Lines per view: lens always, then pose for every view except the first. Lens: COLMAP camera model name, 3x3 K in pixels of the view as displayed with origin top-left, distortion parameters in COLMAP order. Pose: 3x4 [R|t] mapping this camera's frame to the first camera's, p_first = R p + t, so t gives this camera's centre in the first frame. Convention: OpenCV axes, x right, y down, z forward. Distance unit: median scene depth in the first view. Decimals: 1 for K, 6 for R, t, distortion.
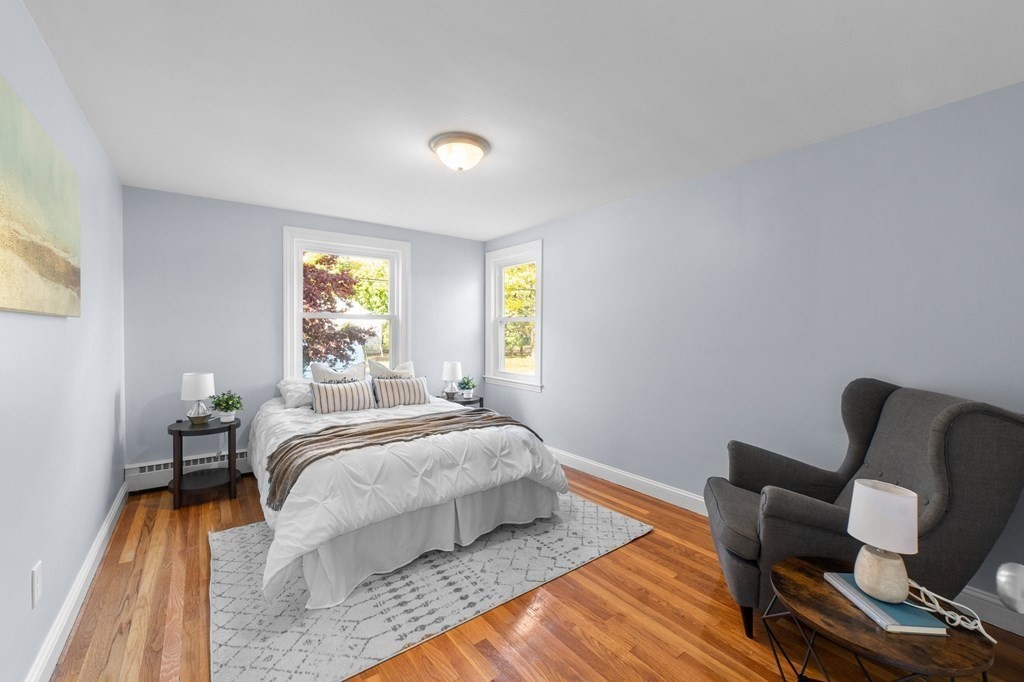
lens RADIAL K [[396.1, 0, 496.0], [0, 396.1, 337.4], [0, 0, 1]] dist [-0.008138, 0.001778]
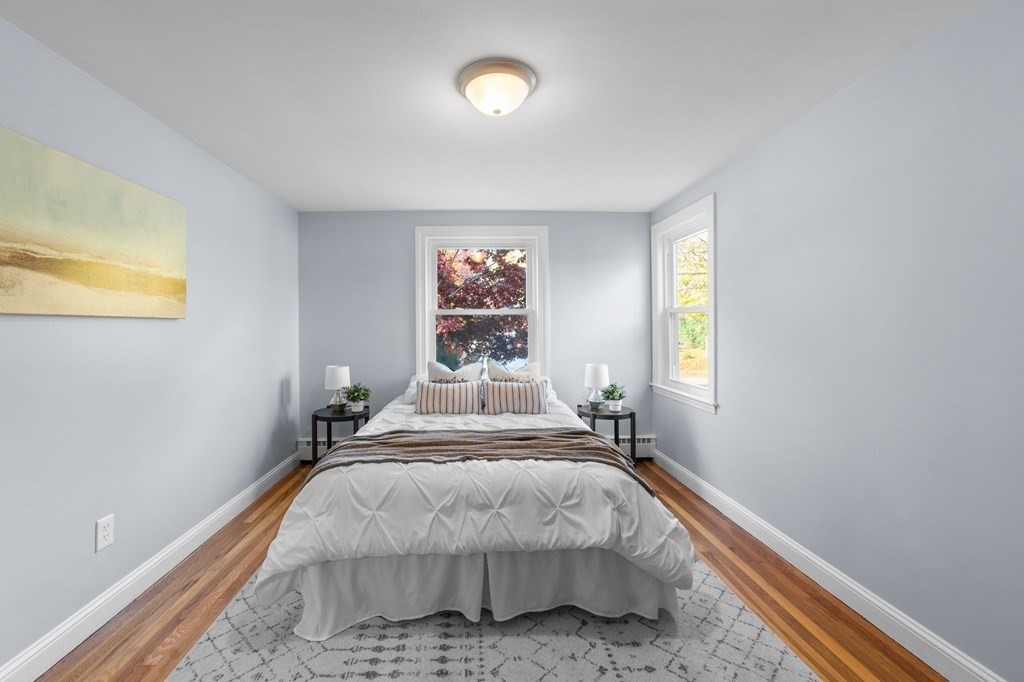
lens RADIAL K [[403.8, 0, 481.3], [0, 403.8, 324.2], [0, 0, 1]] dist [-0.016131, 0.004157]
pose [[0.827022, -0.012271, -0.562036, 0.299534], [0.000490, 0.999777, -0.021108, -0.005850], [0.562170, 0.017182, 0.826843, 0.335921]]
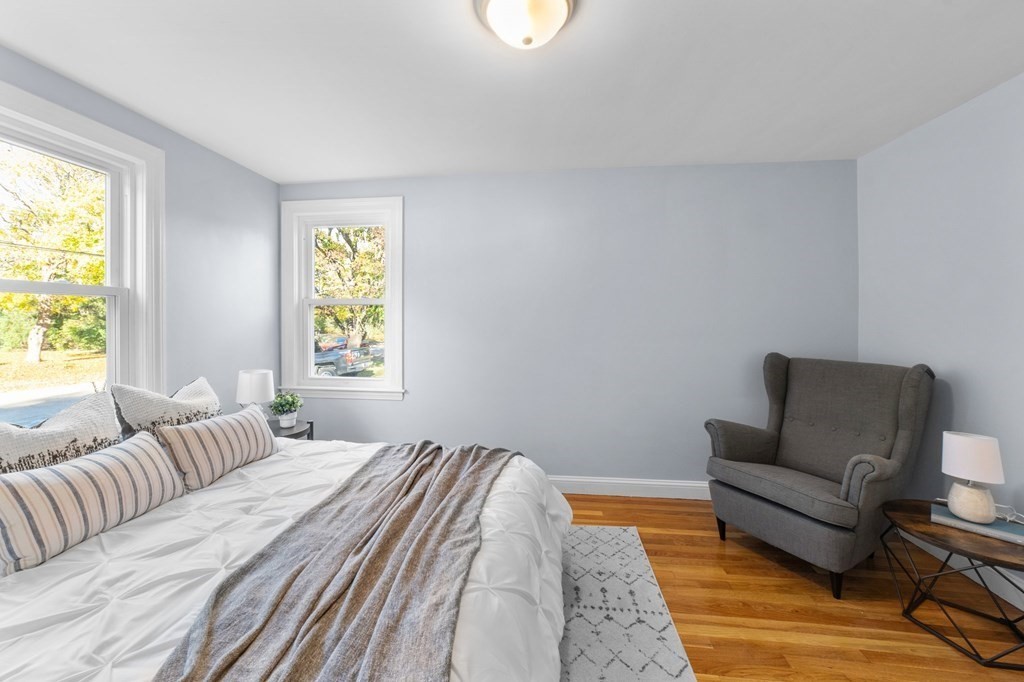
lens RADIAL K [[396.1, 0, 501.1], [0, 396.1, 316.9], [0, 0, 1]] dist [-0.008138, 0.001778]
pose [[0.696598, -0.001209, 0.717461, -0.519553], [0.015789, 0.999782, -0.013645, -0.010179], [-0.717288, 0.020832, 0.696465, 0.596361]]
